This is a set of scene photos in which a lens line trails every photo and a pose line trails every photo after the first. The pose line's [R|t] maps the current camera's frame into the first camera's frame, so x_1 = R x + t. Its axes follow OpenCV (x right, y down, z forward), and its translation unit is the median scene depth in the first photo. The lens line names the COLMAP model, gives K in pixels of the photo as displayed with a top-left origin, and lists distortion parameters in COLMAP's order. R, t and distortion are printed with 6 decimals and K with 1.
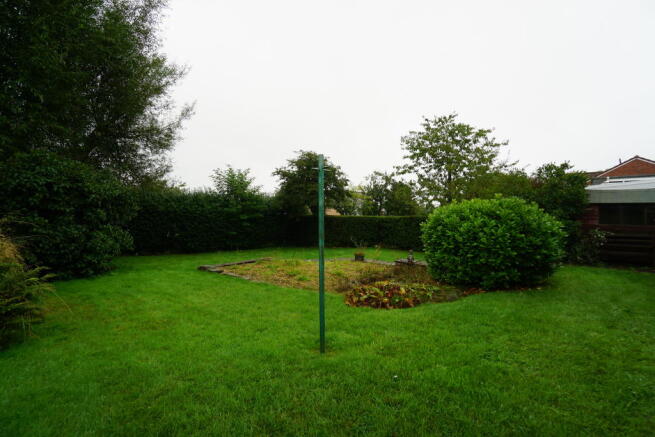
lens RADIAL K [[287.2, 0, 327.5], [0, 287.2, 218.5], [0, 0, 1]] dist [-0.002838, 0.000834]
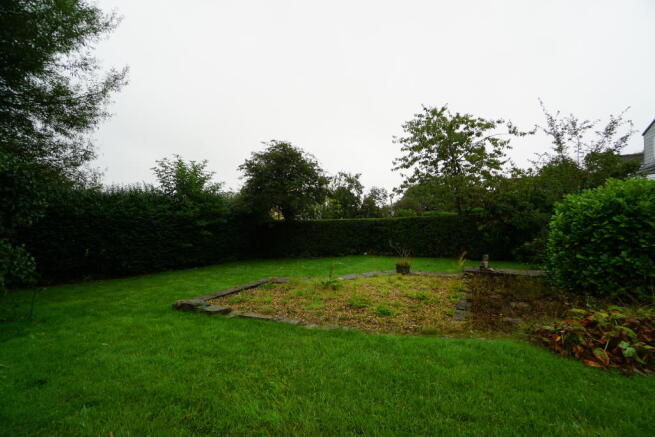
lens RADIAL K [[287.2, 0, 327.5], [0, 287.2, 218.5], [0, 0, 1]] dist [-0.002838, 0.000834]
pose [[0.973440, -0.020931, 0.227984, -0.141431], [0.027269, 0.999323, -0.024685, 0.010506], [-0.227313, 0.030247, 0.973352, 0.186724]]
